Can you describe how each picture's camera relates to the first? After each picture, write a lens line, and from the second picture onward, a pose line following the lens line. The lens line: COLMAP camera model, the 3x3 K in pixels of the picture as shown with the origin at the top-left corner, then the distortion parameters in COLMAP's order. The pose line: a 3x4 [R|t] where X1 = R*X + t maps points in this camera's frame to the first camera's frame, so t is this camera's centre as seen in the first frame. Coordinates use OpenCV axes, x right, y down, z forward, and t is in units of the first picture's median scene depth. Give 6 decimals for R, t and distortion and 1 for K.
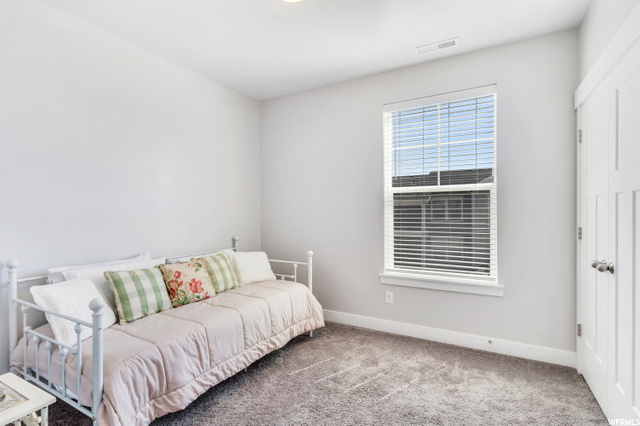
lens RADIAL K [[312.6, 0, 320.8], [0, 312.6, 210.0], [0, 0, 1]] dist [0.004409, -0.001135]
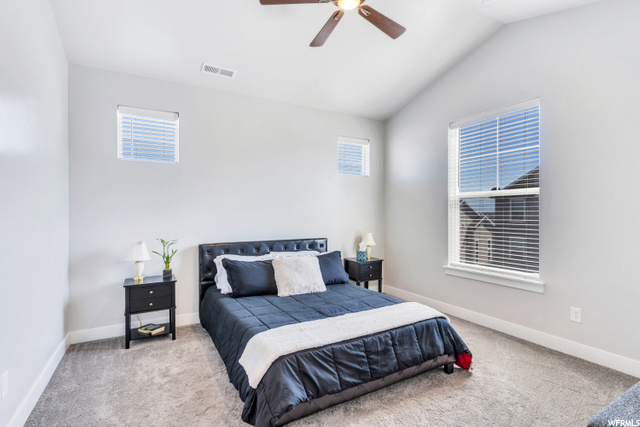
lens RADIAL K [[312.6, 0, 326.0], [0, 312.6, 217.0], [0, 0, 1]] dist [0.004409, -0.001135]
pose [[0.862886, 0.000816, -0.505398, 0.401383], [0.010768, 0.999742, 0.020000, -0.013129], [0.505284, -0.022700, 0.862654, -0.260338]]
